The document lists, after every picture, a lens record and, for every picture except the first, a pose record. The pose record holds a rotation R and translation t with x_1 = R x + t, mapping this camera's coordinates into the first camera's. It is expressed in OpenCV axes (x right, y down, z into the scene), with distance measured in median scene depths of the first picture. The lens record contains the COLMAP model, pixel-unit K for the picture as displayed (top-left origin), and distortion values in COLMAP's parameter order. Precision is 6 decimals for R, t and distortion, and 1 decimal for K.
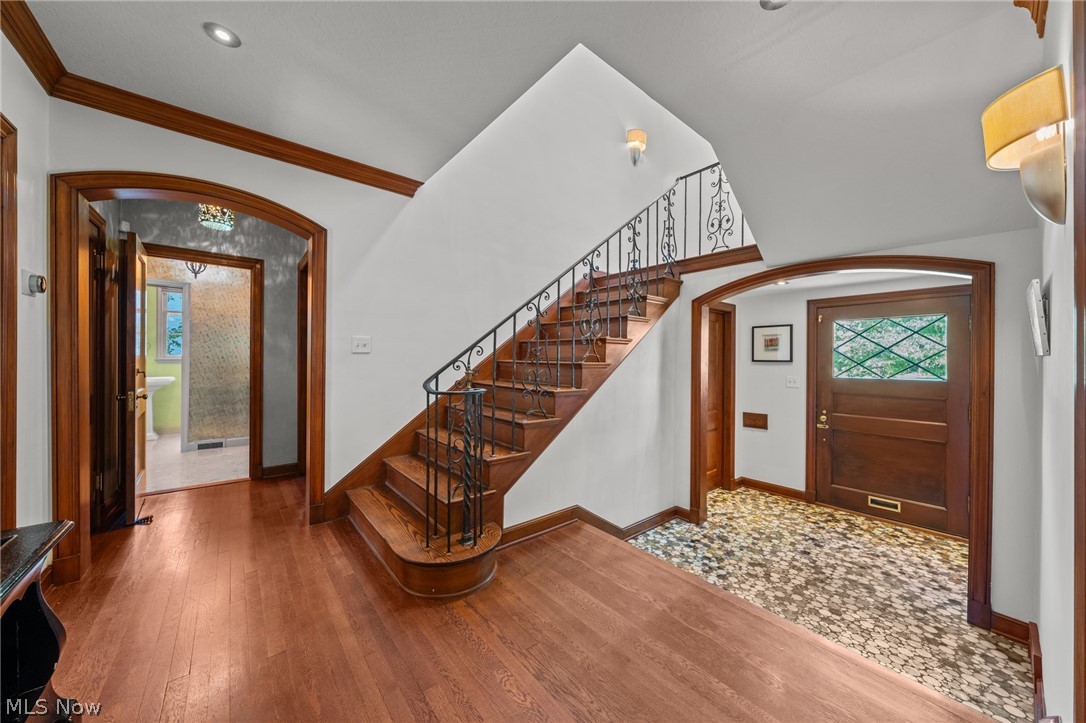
lens RADIAL K [[393.0, 0, 541.5], [0, 393.0, 357.4], [0, 0, 1]] dist [-0.002528, -0.000096]
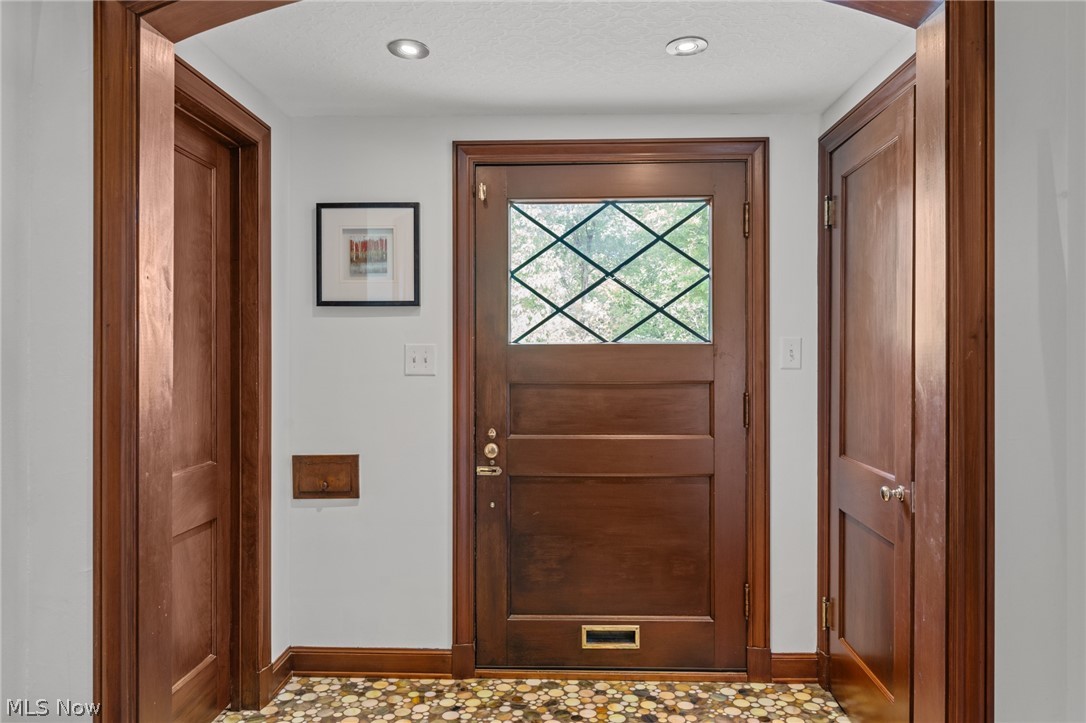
lens RADIAL K [[710.6, 0, 545.9], [0, 710.6, 359.6], [0, 0, 1]] dist [-0.005387, -0.000175]
pose [[0.661555, -0.006807, 0.749866, 0.228493], [0.003391, 0.999976, 0.006086, 0.061687], [-0.749889, -0.001484, 0.661562, 0.494675]]
